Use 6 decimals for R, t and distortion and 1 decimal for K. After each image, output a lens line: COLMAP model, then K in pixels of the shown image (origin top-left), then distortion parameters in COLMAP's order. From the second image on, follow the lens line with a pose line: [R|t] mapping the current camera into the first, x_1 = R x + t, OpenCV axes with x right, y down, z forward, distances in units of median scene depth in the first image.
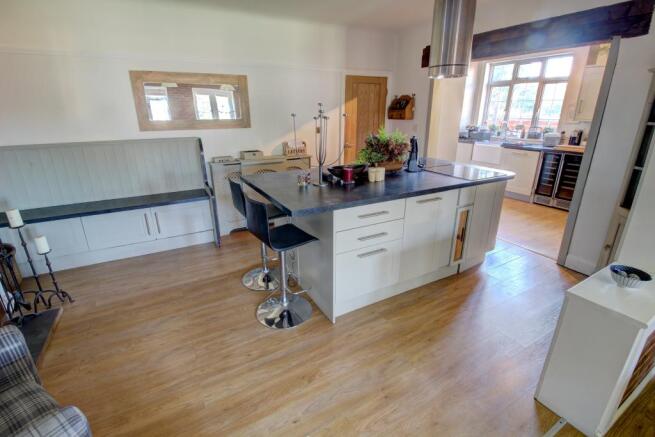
lens RADIAL K [[301.1, 0, 326.6], [0, 301.1, 211.7], [0, 0, 1]] dist [-0.014950, -0.002367]
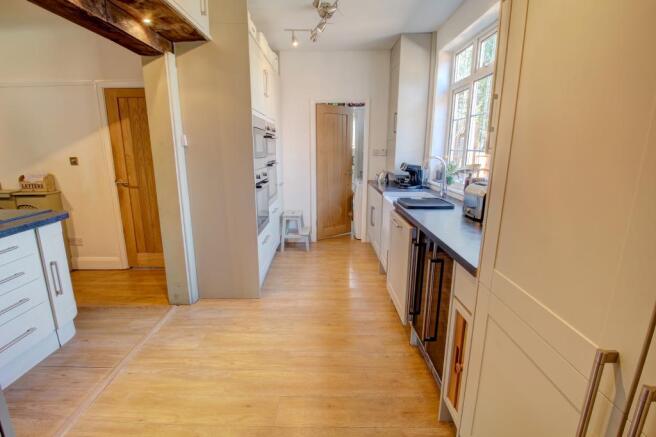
lens RADIAL K [[301.5, 0, 325.4], [0, 301.5, 215.7], [0, 0, 1]] dist [-0.014950, -0.002367]
pose [[0.874161, 0.115253, -0.471762, 0.771544], [-0.159814, 0.985594, -0.055346, -0.167480], [0.458588, 0.123775, 0.879987, 0.553873]]
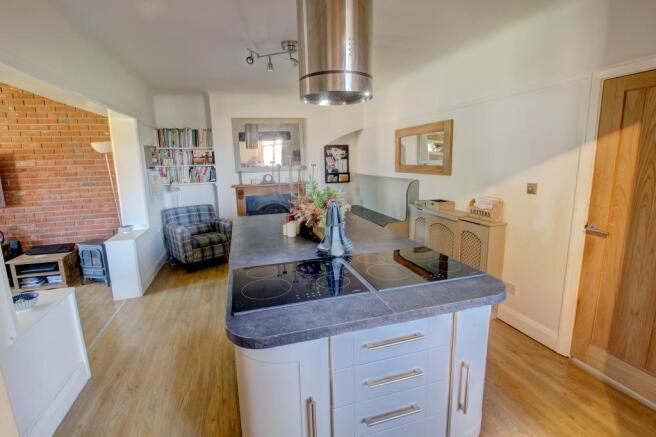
lens RADIAL K [[301.5, 0, 322.0], [0, 301.5, 208.7], [0, 0, 1]] dist [-0.014950, -0.002367]
pose [[-0.222164, 0.170869, -0.959920, 0.526310], [-0.282248, 0.931100, 0.231062, -0.218868], [0.933263, 0.322269, -0.158630, 0.626260]]
